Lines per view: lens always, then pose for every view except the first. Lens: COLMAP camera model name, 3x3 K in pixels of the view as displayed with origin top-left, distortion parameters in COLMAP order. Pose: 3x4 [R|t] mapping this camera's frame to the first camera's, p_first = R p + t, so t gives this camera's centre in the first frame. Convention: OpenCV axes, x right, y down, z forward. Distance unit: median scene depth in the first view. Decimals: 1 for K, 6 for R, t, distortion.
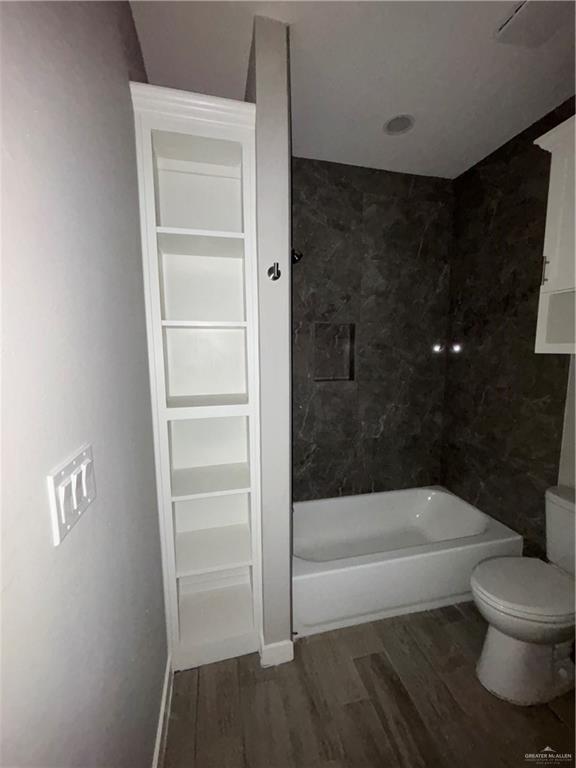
lens RADIAL K [[309.3, 0, 291.1], [0, 309.3, 384.5], [0, 0, 1]] dist [-0.000545, -0.000836]
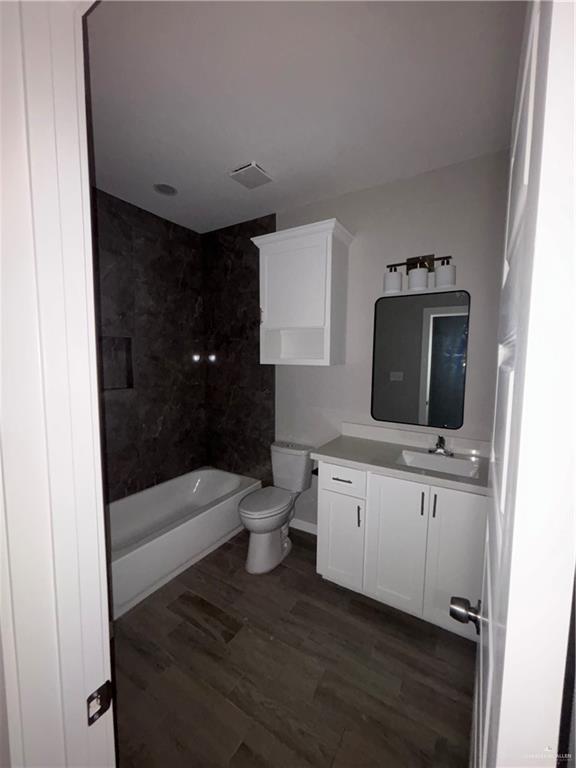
lens RADIAL K [[309.3, 0, 286.8], [0, 309.3, 384.0], [0, 0, 1]] dist [-0.000545, -0.000836]
pose [[0.711027, -0.053535, 0.701124, -0.190472], [0.072834, 0.997341, 0.002290, 0.009476], [-0.699383, 0.049437, 0.713036, -0.192660]]
